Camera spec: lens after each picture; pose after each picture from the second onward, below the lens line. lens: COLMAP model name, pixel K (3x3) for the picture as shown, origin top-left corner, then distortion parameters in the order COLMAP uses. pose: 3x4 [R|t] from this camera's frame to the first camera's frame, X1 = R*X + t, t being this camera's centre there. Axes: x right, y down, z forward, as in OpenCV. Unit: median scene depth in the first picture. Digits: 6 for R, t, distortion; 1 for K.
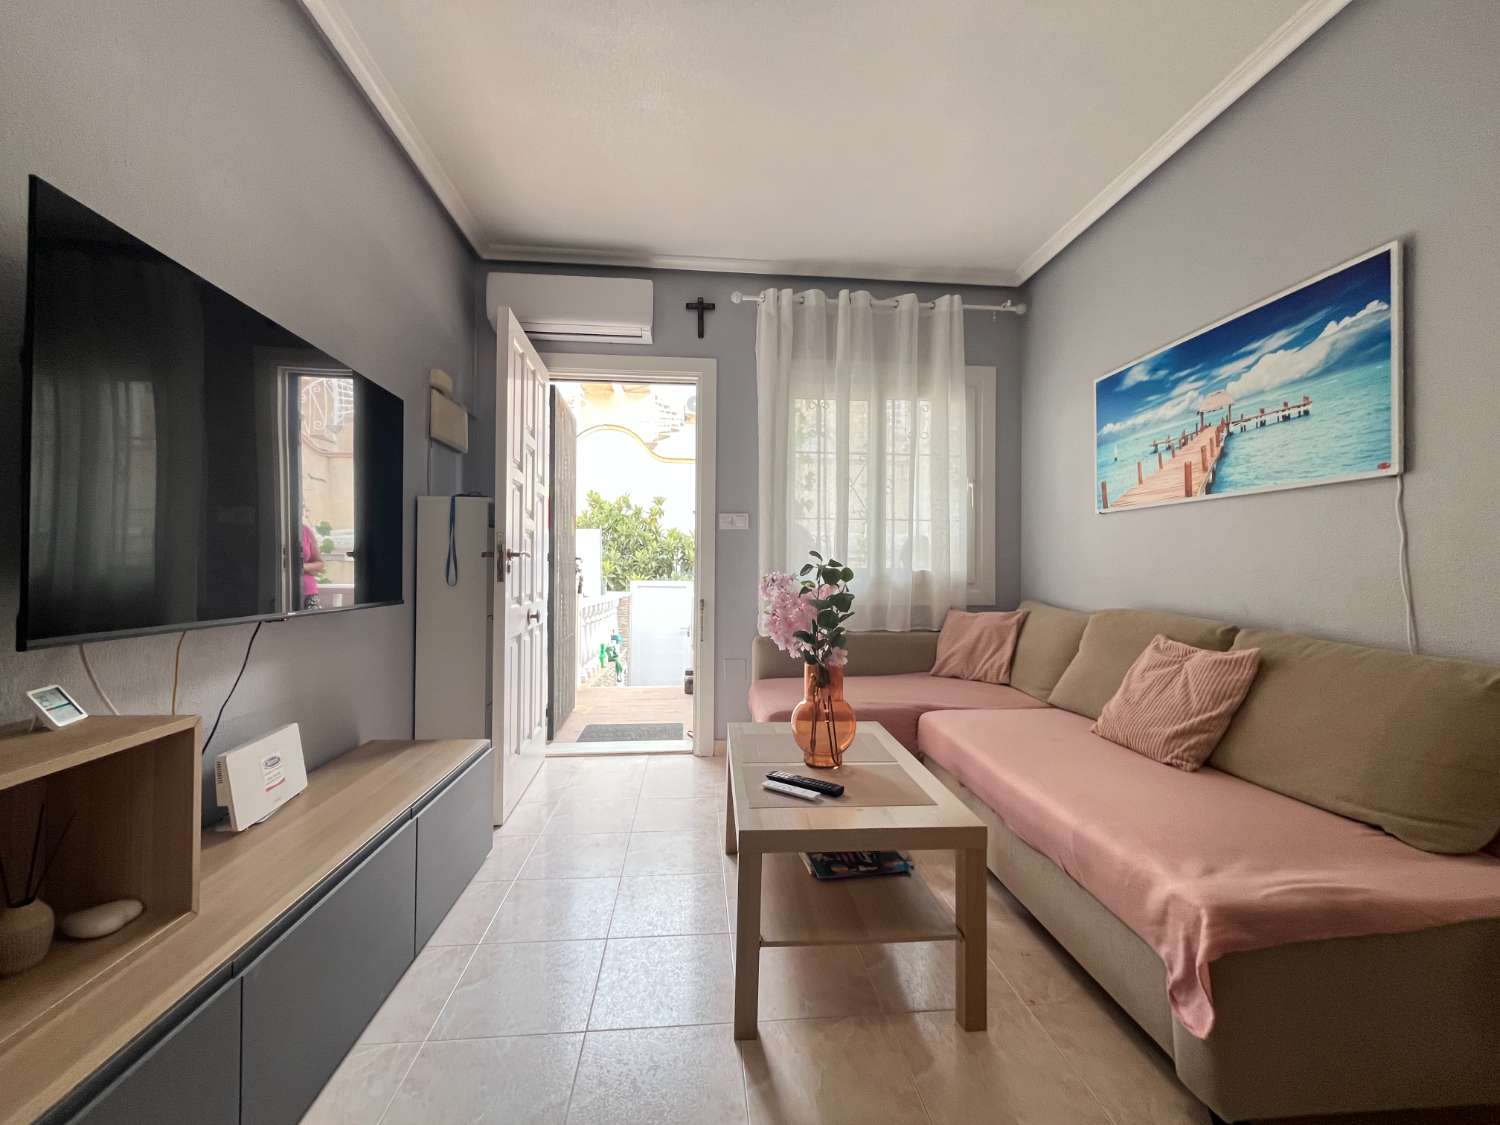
lens RADIAL K [[609.2, 0, 748.4], [0, 609.2, 562.7], [0, 0, 1]] dist [0.000162, -0.000215]
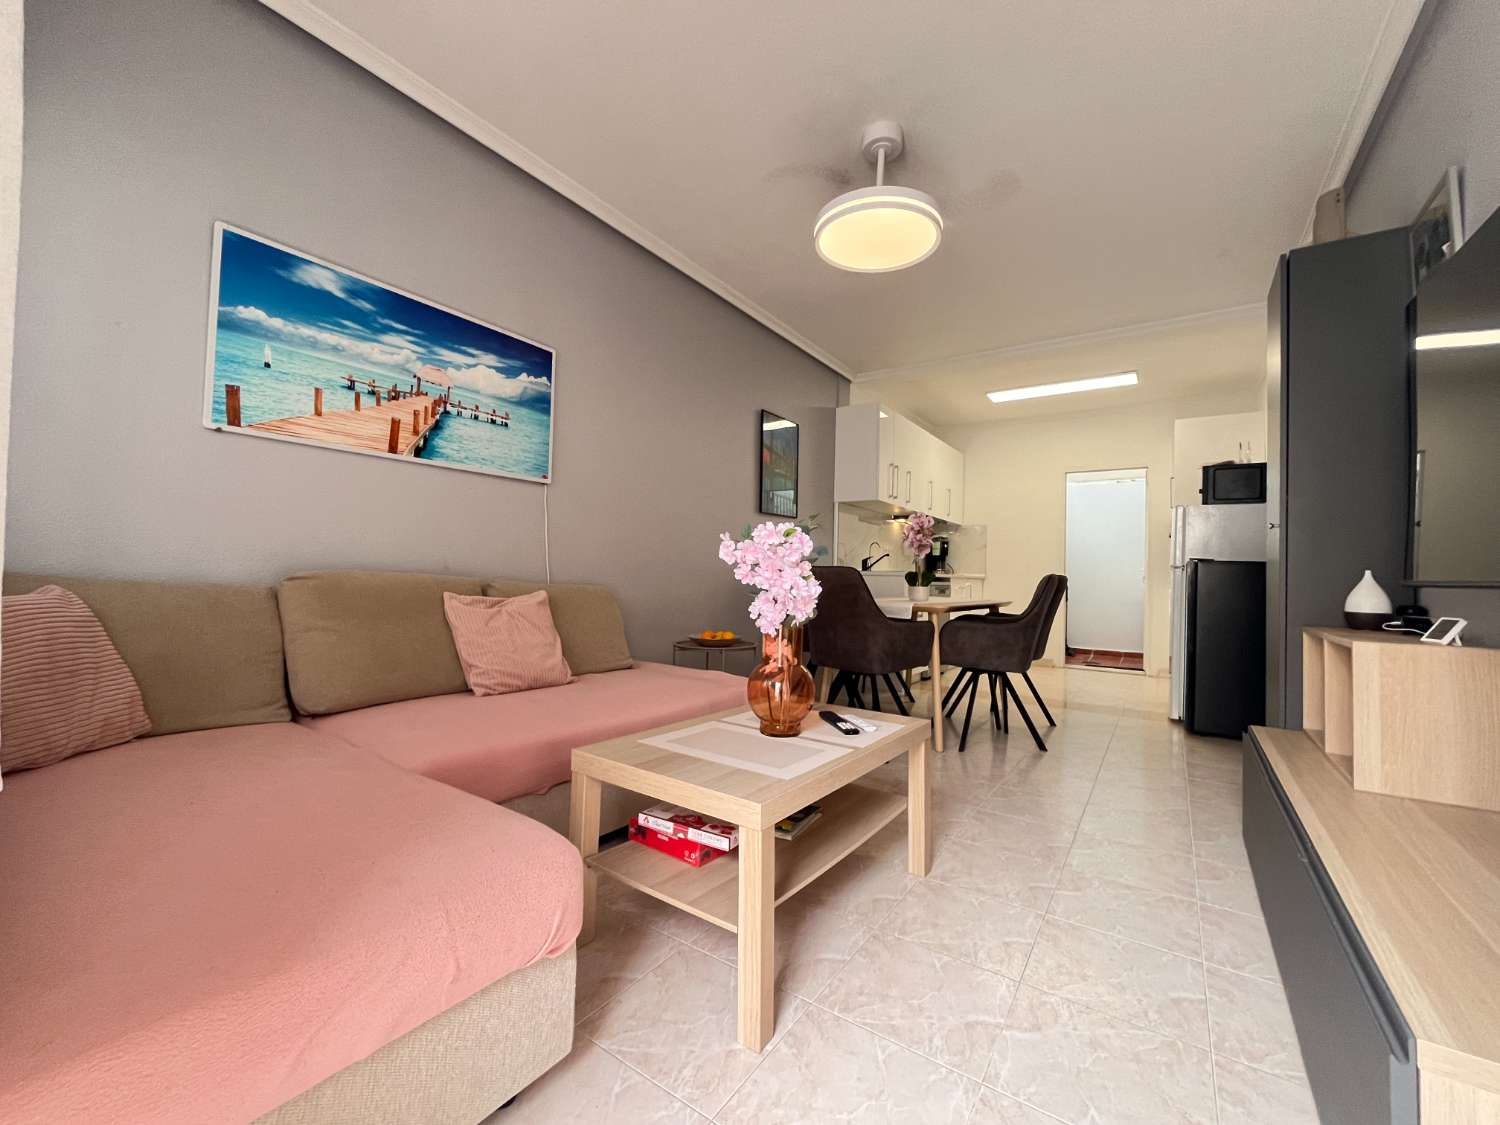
lens RADIAL K [[609.2, 0, 748.0], [0, 609.2, 558.4], [0, 0, 1]] dist [0.000162, -0.000215]
pose [[-0.765186, 0.000661, 0.643809, -0.356780], [-0.027653, 0.999043, -0.033893, 0.081275], [-0.643215, -0.043738, -0.764435, 1.444611]]
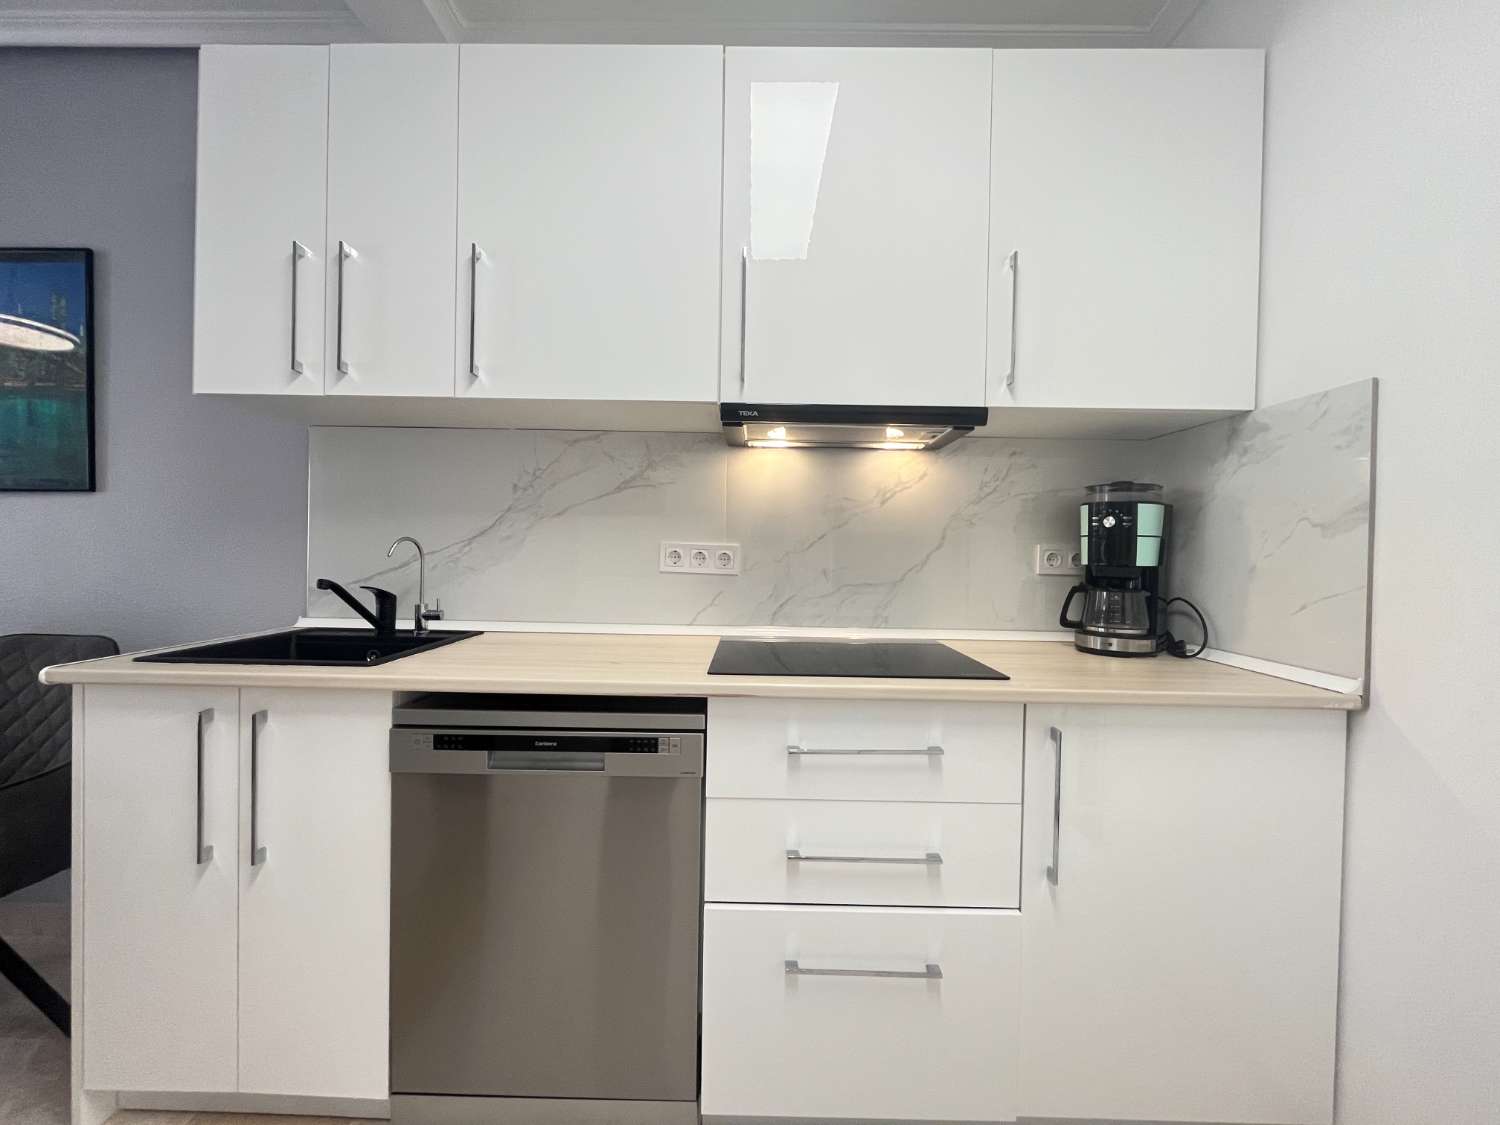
lens RADIAL K [[609.2, 0, 746.9], [0, 609.2, 559.5], [0, 0, 1]] dist [0.000162, -0.000215]
pose [[0.105779, -0.009926, 0.994340, 0.155239], [-0.023344, 0.999650, 0.012462, -0.072912], [-0.994116, -0.024530, 0.105510, -1.250134]]
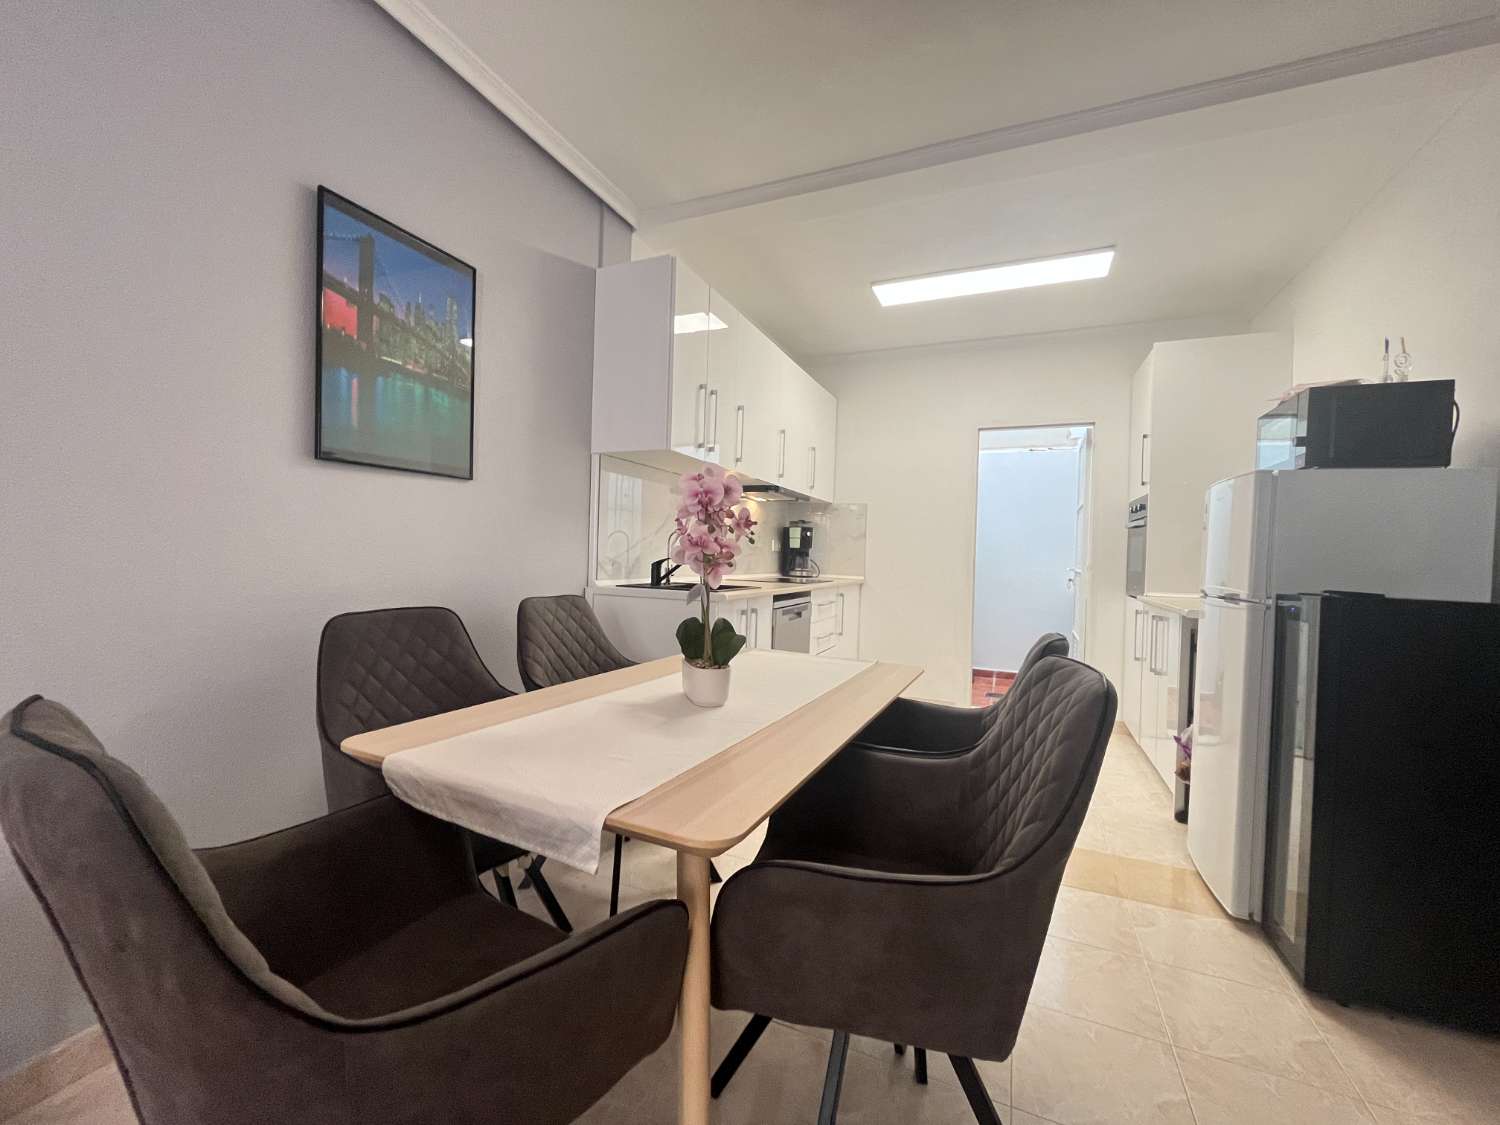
lens RADIAL K [[609.2, 0, 752.3], [0, 609.2, 561.0], [0, 0, 1]] dist [0.000162, -0.000215]
pose [[-0.876608, -0.028681, 0.480350, 0.041247], [-0.030320, 0.999531, 0.004349, -0.026277], [-0.480249, -0.010752, -0.877066, 0.333553]]
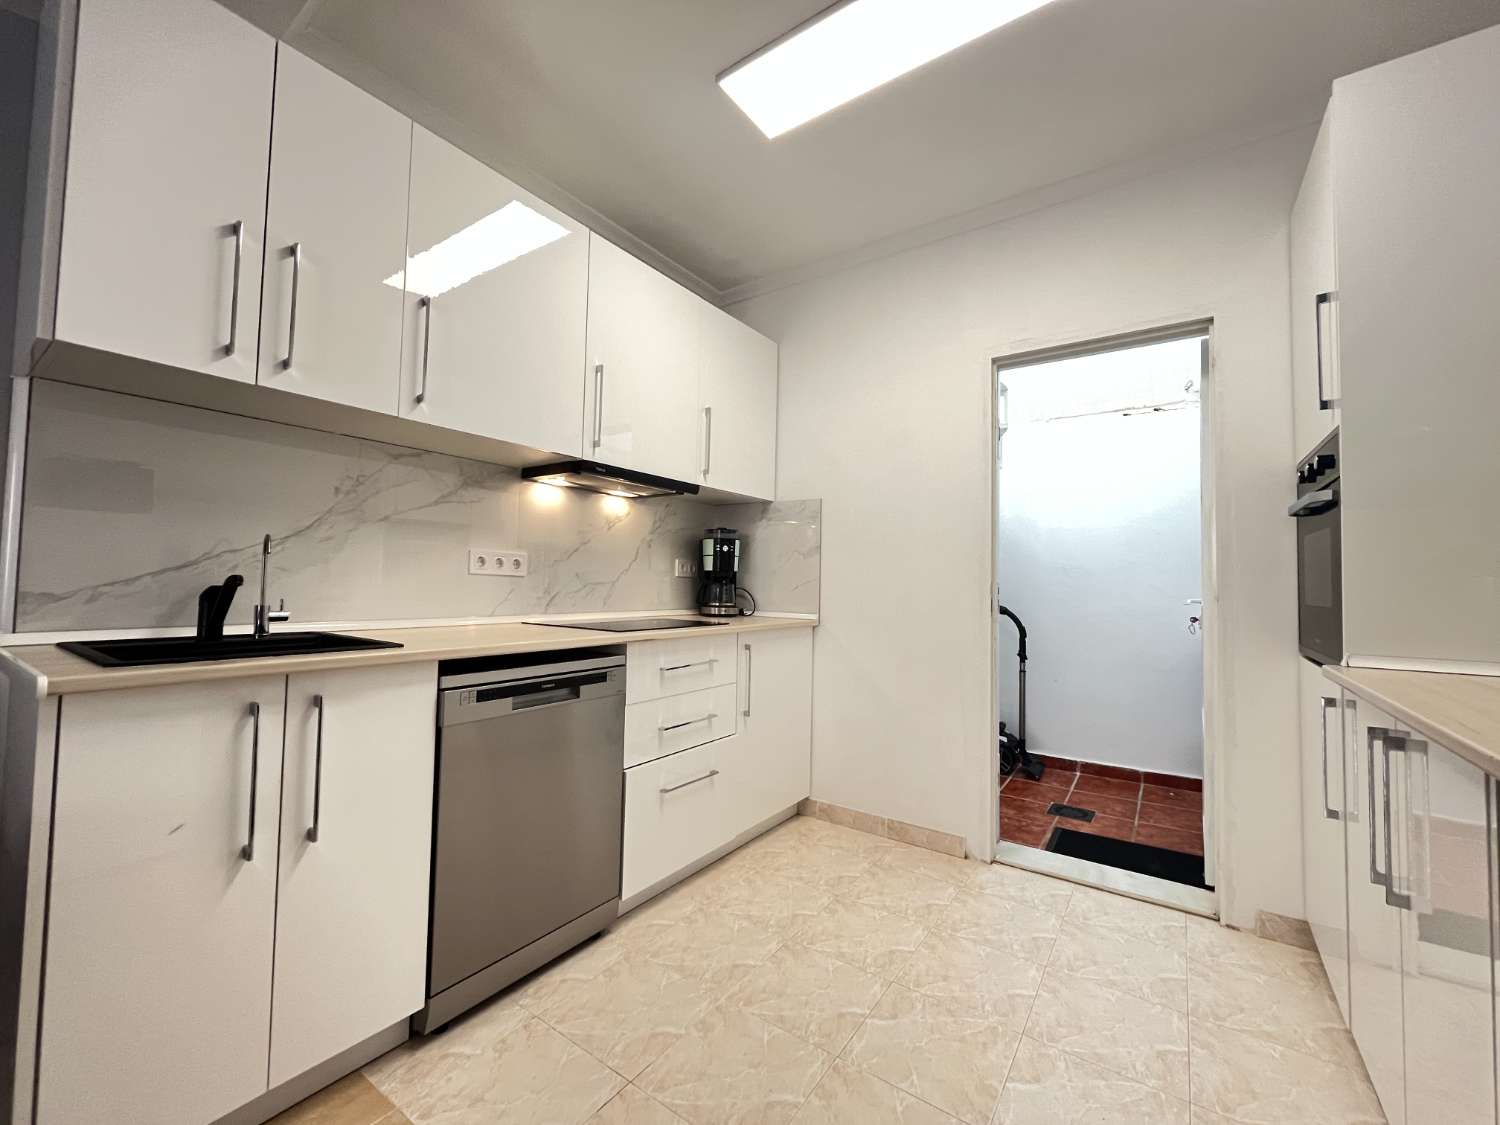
lens RADIAL K [[609.2, 0, 749.0], [0, 609.2, 560.5], [0, 0, 1]] dist [0.000162, -0.000215]
pose [[-0.760801, 0.011502, 0.648883, -0.032246], [-0.021270, 0.998864, -0.042643, -0.033191], [-0.648636, -0.046244, -0.759693, -0.598156]]
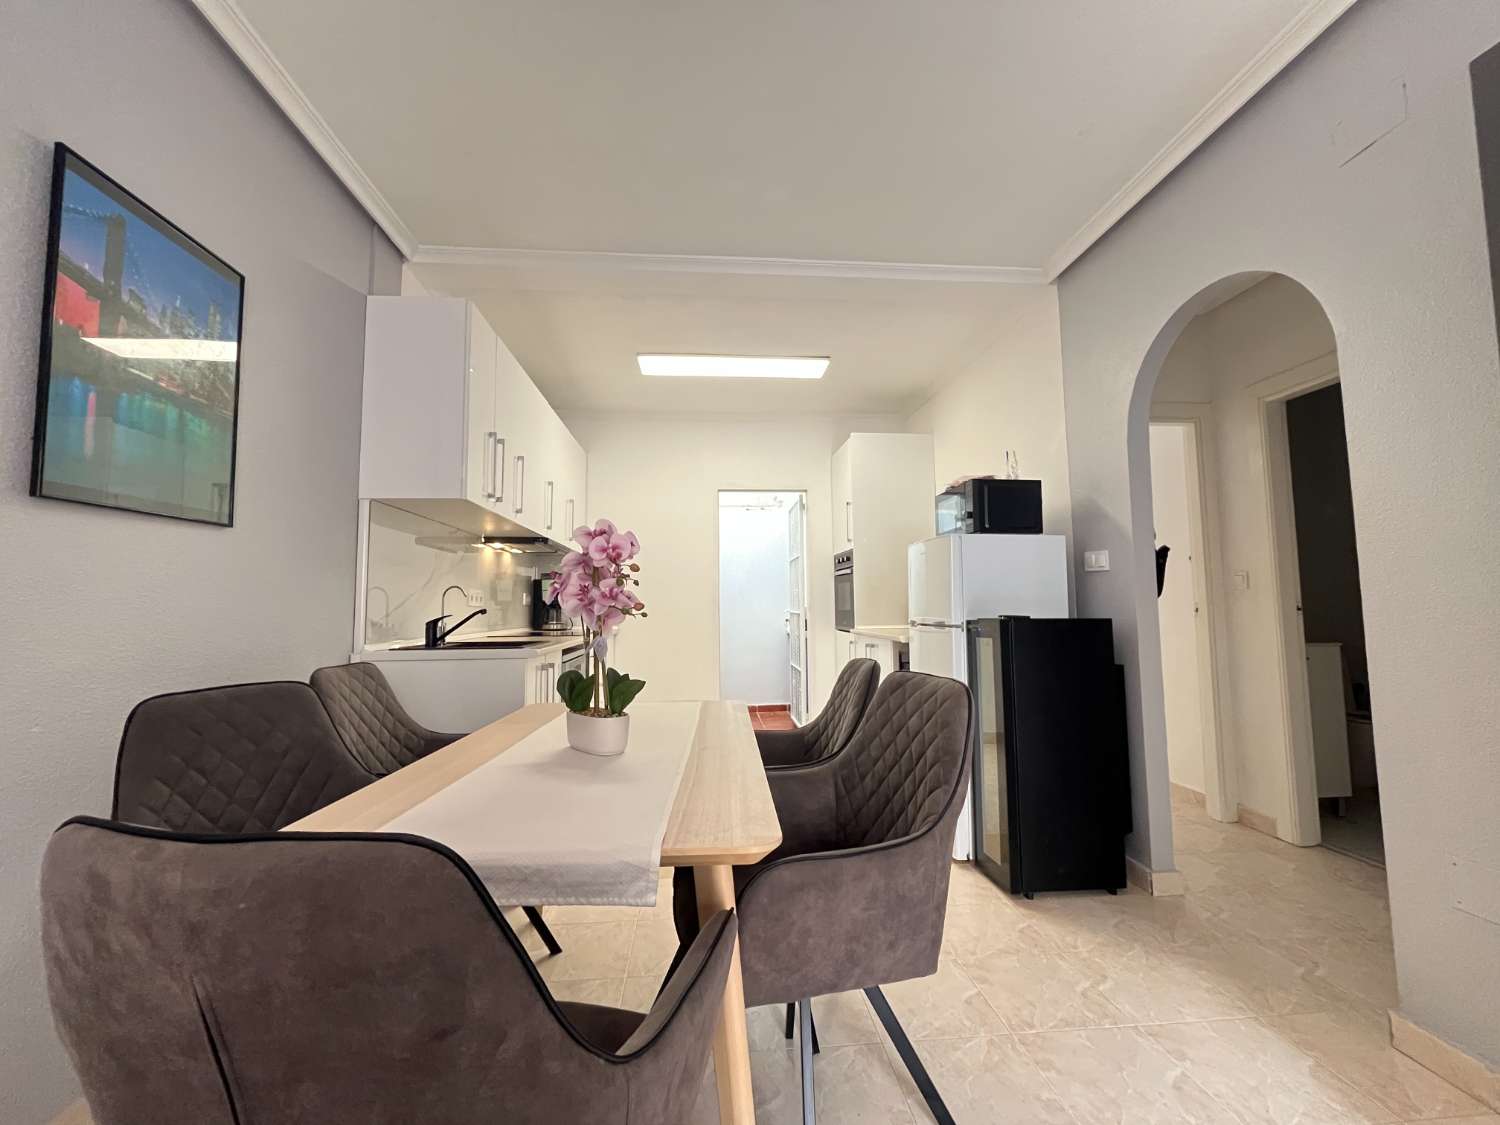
lens RADIAL K [[609.2, 0, 749.0], [0, 609.2, 562.1], [0, 0, 1]] dist [0.000162, -0.000215]
pose [[-0.999848, 0.013850, 0.010584, 0.225391], [0.012951, 0.996648, -0.080782, -0.021698], [-0.011667, -0.080633, -0.996676, 0.462005]]
